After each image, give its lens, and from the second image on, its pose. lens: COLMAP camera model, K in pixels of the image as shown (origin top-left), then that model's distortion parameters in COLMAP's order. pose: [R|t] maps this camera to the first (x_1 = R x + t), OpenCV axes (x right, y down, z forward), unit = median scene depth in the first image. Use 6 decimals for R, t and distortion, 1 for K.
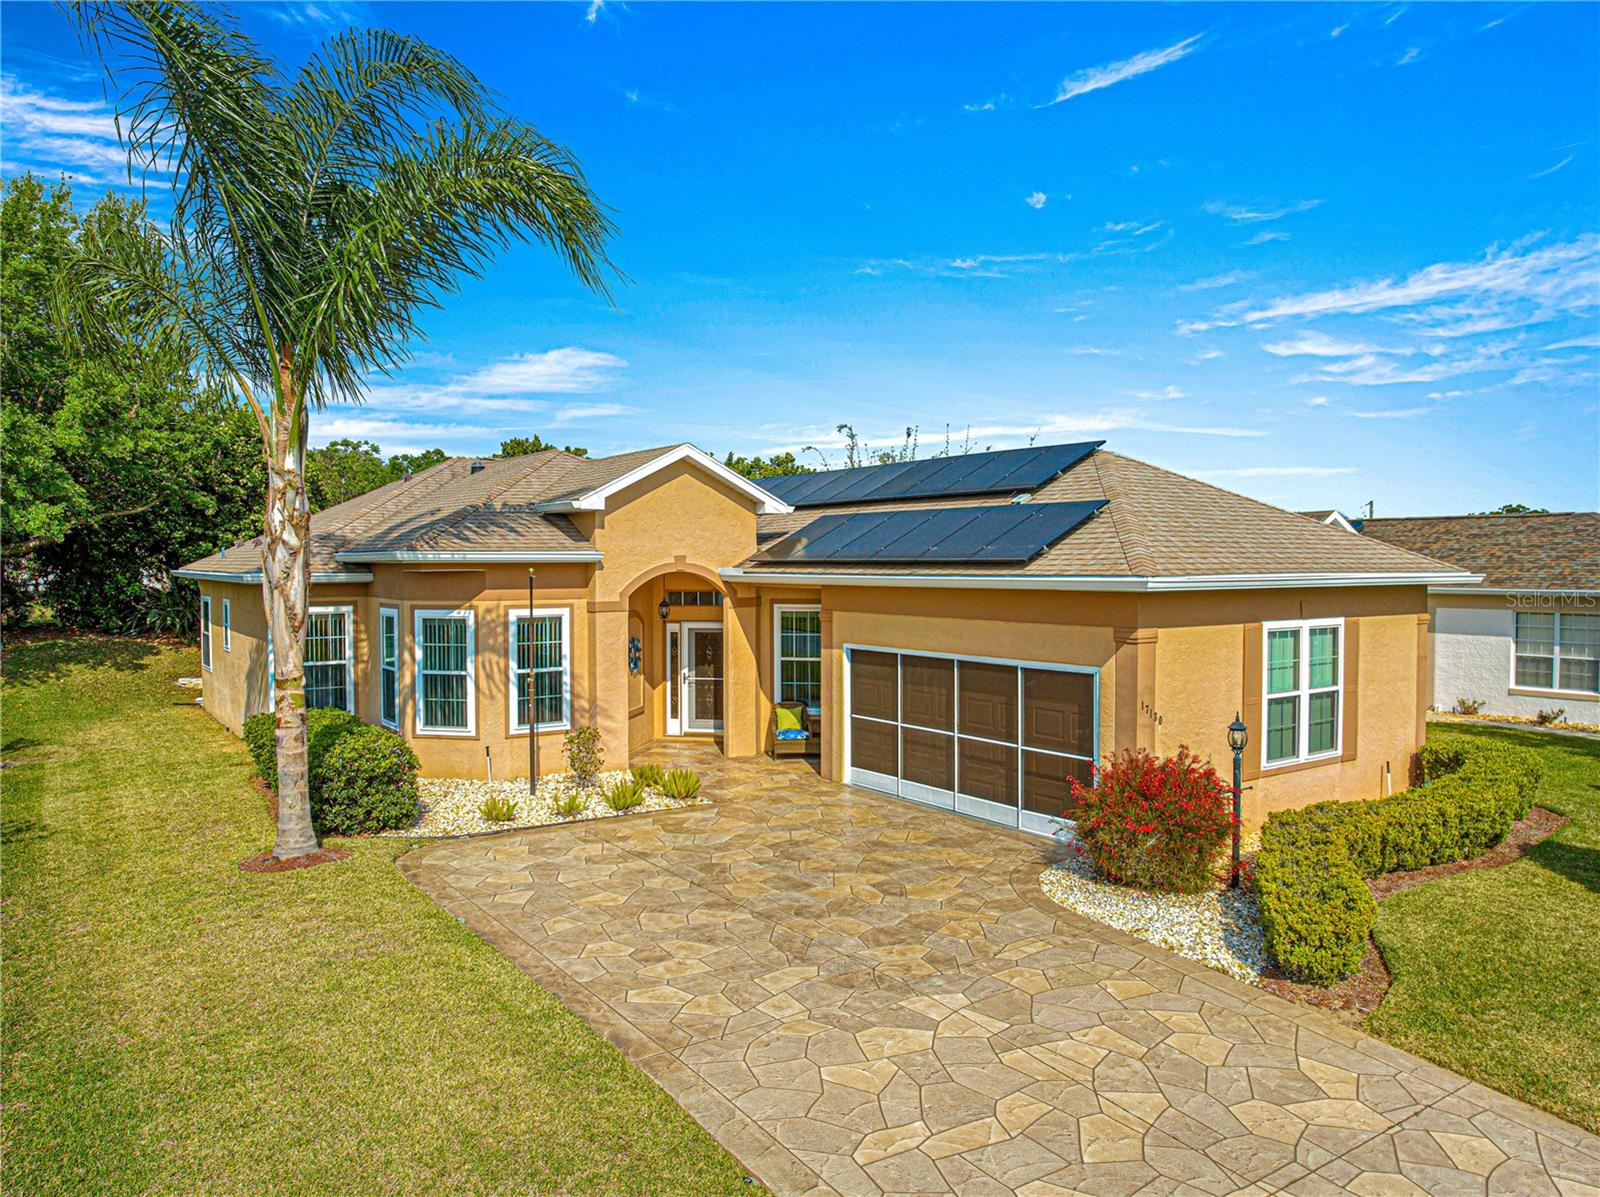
lens RADIAL K [[1130.5, 0, 804.7], [0, 1130.5, 596.4], [0, 0, 1]] dist [-0.049510, 0.009416]
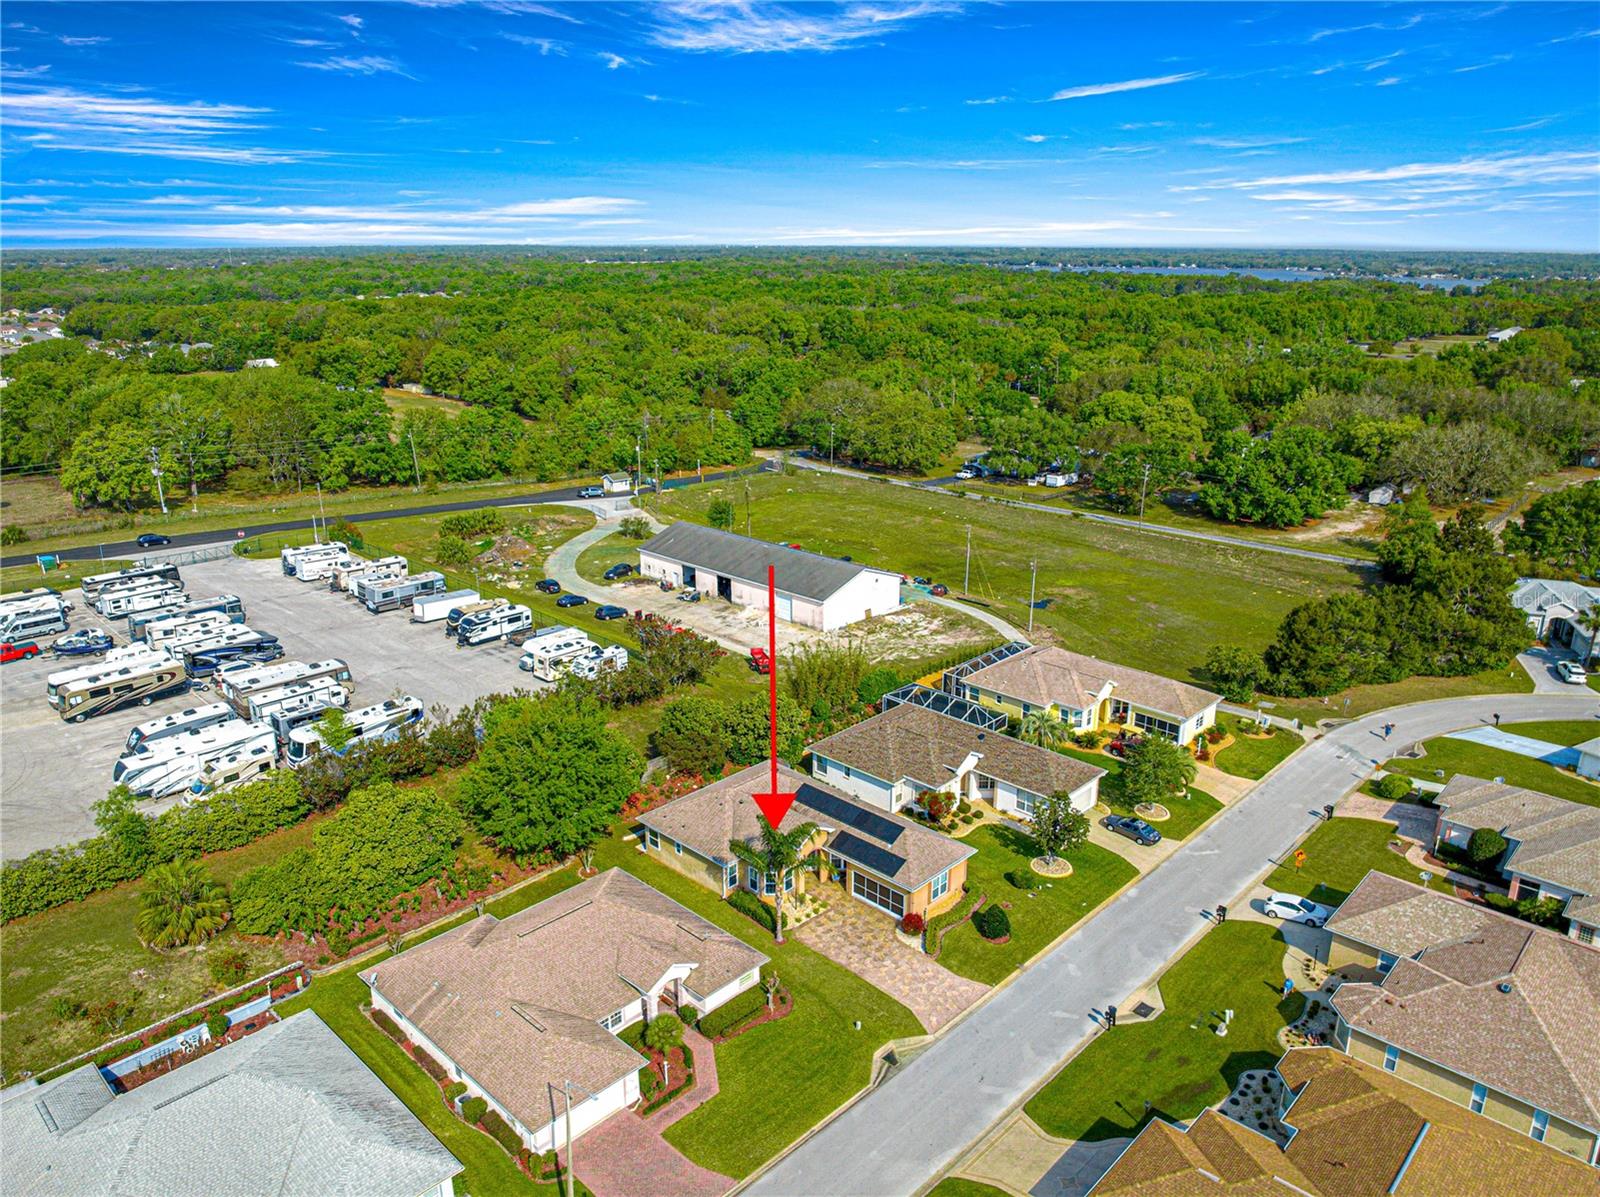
lens RADIAL K [[1130.5, 0, 802.0], [0, 1130.5, 596.9], [0, 0, 1]] dist [-0.049510, 0.009416]
pose [[0.981126, -0.055772, 0.185152, -1.328251], [0.002848, 0.961566, 0.274557, -3.180678], [-0.193349, -0.268848, 0.943577, -4.225905]]
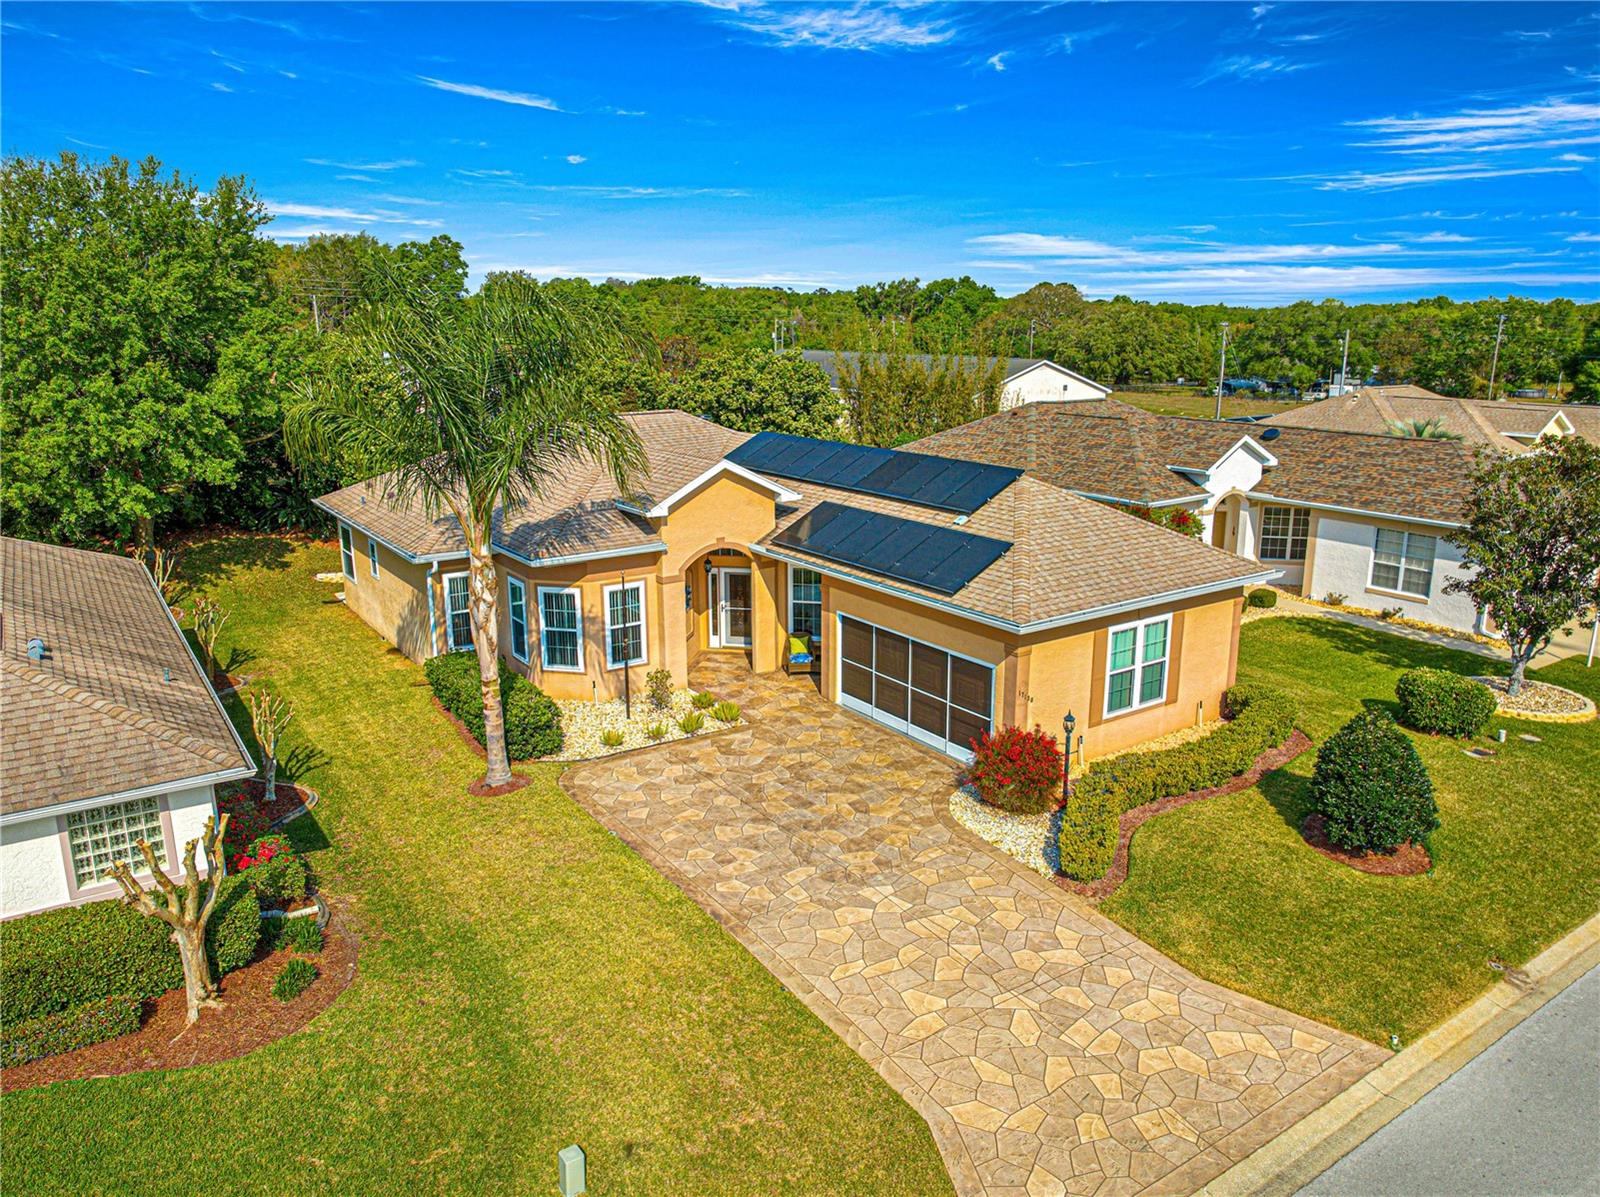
lens RADIAL K [[1130.5, 0, 799.6], [0, 1130.5, 592.0], [0, 0, 1]] dist [-0.049510, 0.009416]
pose [[0.999938, 0.000650, -0.011127, 0.004013], [0.001673, 0.978230, 0.207518, -0.369324], [0.011020, -0.207524, 0.978168, -0.534143]]
